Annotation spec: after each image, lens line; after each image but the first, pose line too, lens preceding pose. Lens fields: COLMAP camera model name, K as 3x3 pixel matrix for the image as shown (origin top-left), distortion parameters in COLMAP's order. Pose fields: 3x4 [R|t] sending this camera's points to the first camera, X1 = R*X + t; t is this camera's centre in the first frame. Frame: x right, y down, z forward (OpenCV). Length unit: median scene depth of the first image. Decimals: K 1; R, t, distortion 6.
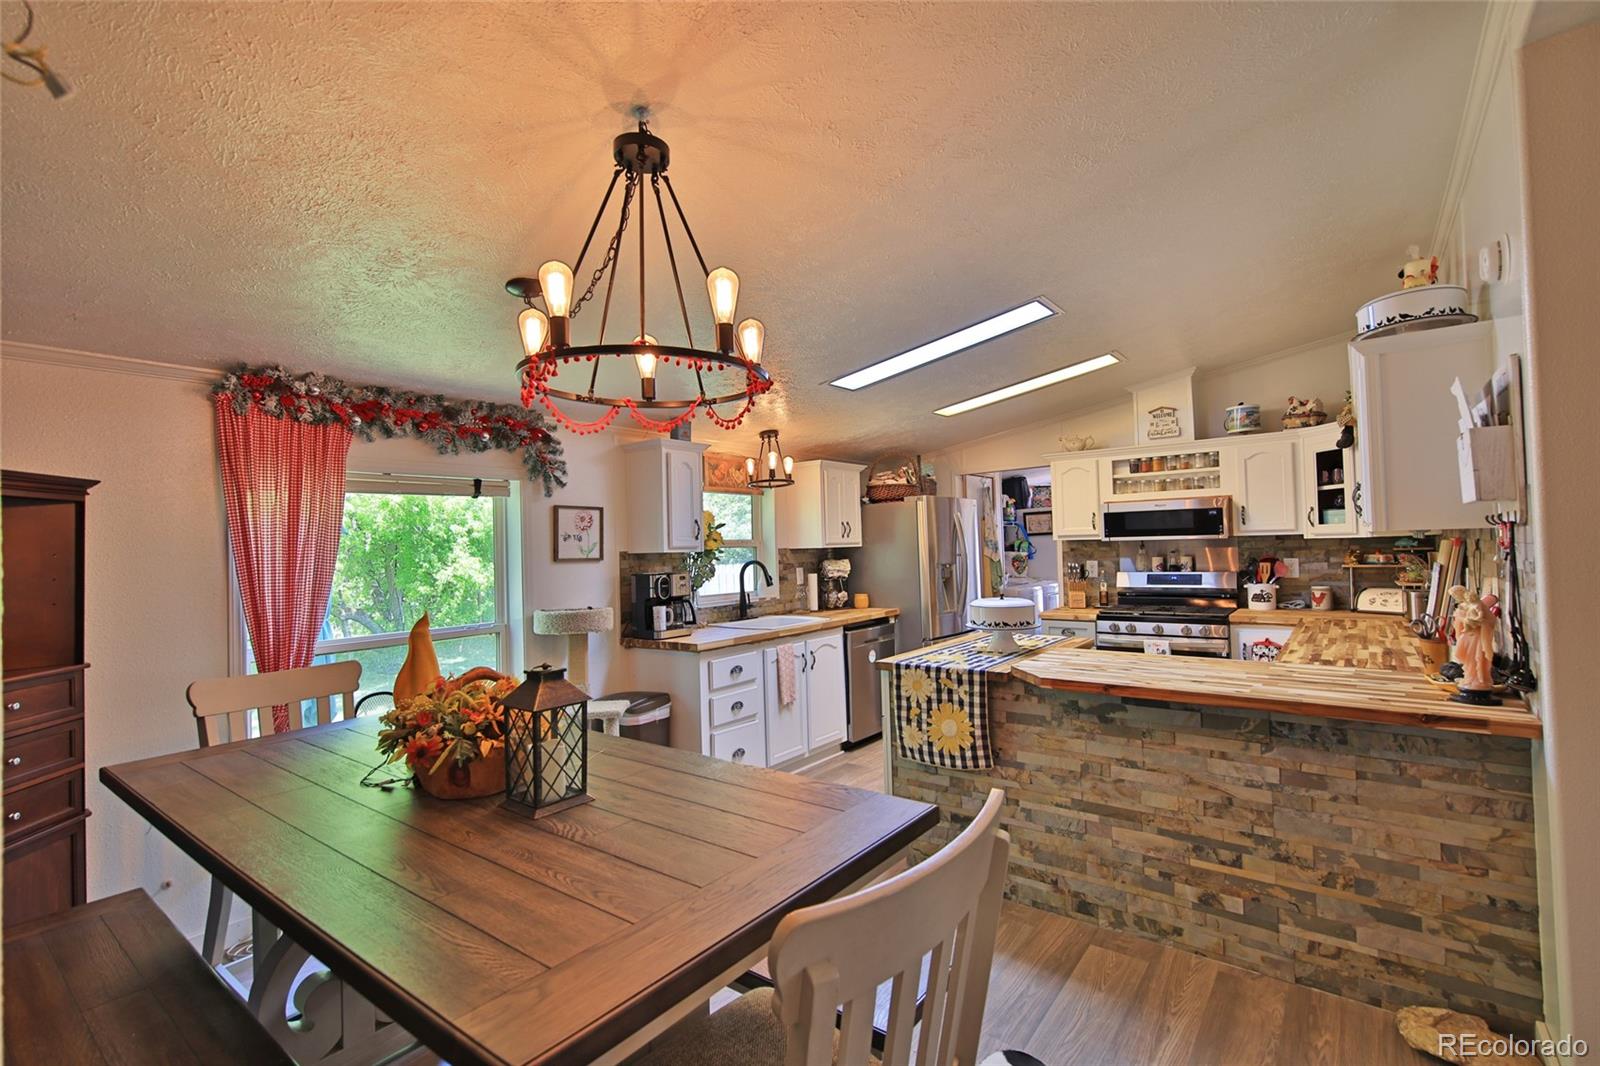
lens RADIAL K [[727.9, 0, 801.0], [0, 727.9, 531.4], [0, 0, 1]] dist [0.004418, -0.000935]
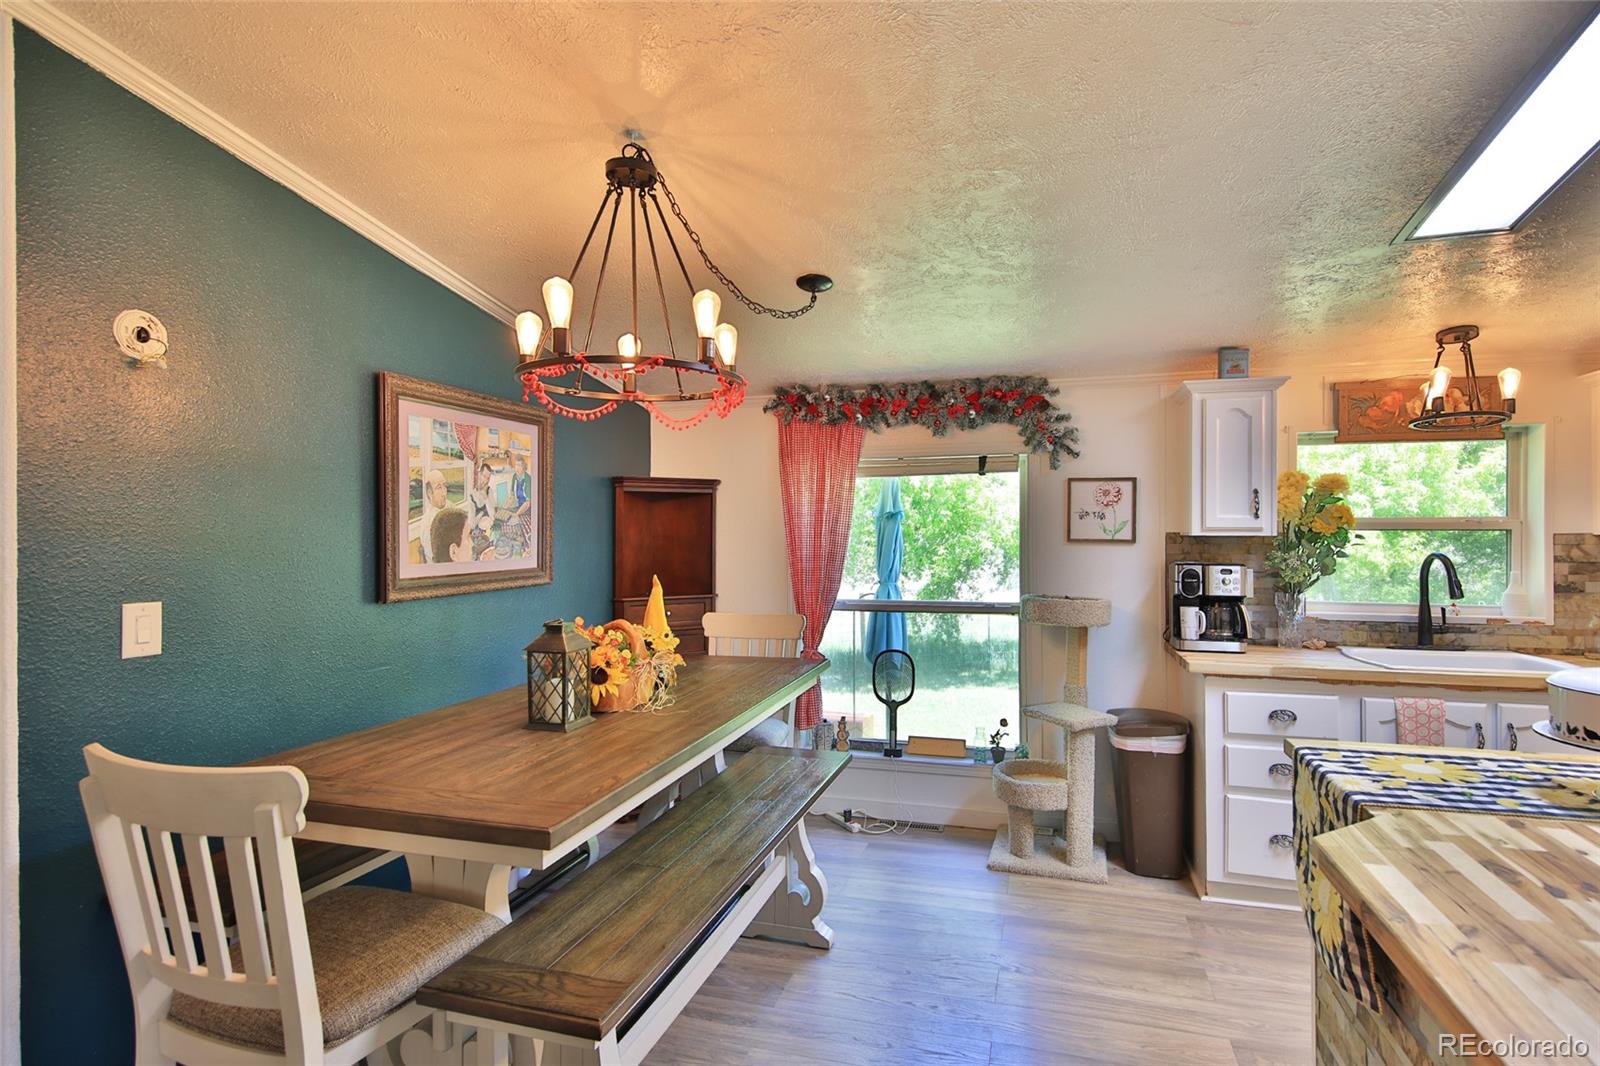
lens RADIAL K [[798.4, 0, 796.9], [0, 798.4, 527.1], [0, 0, 1]] dist [0.001034, -0.005369]
pose [[0.350437, 0.020028, -0.936372, 0.376179], [0.012576, 0.999581, 0.026086, -0.004949], [0.936502, -0.020917, 0.350038, 0.293580]]
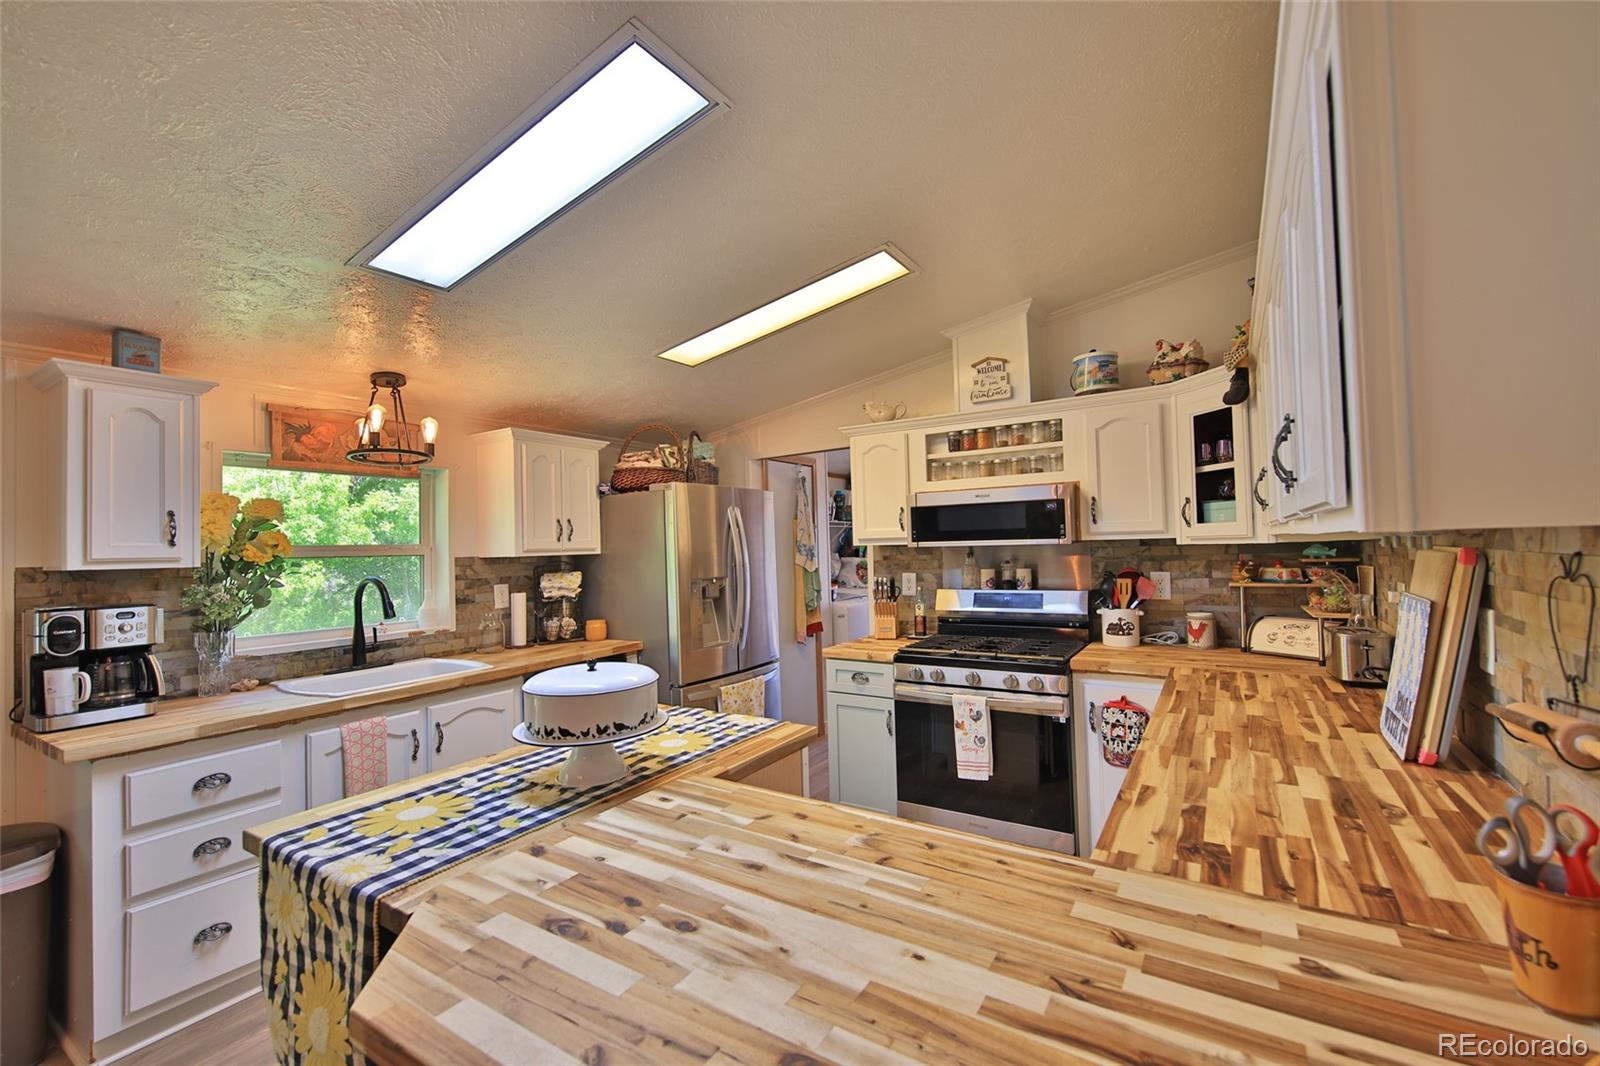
lens RADIAL K [[670.8, 0, 809.8], [0, 670.8, 531.3], [0, 0, 1]] dist [0.006920, -0.002446]
pose [[0.995382, 0.002285, 0.095969, 0.273983], [-0.001959, 0.999992, -0.003499, 0.000511], [-0.095977, 0.003295, 0.995378, 0.387914]]
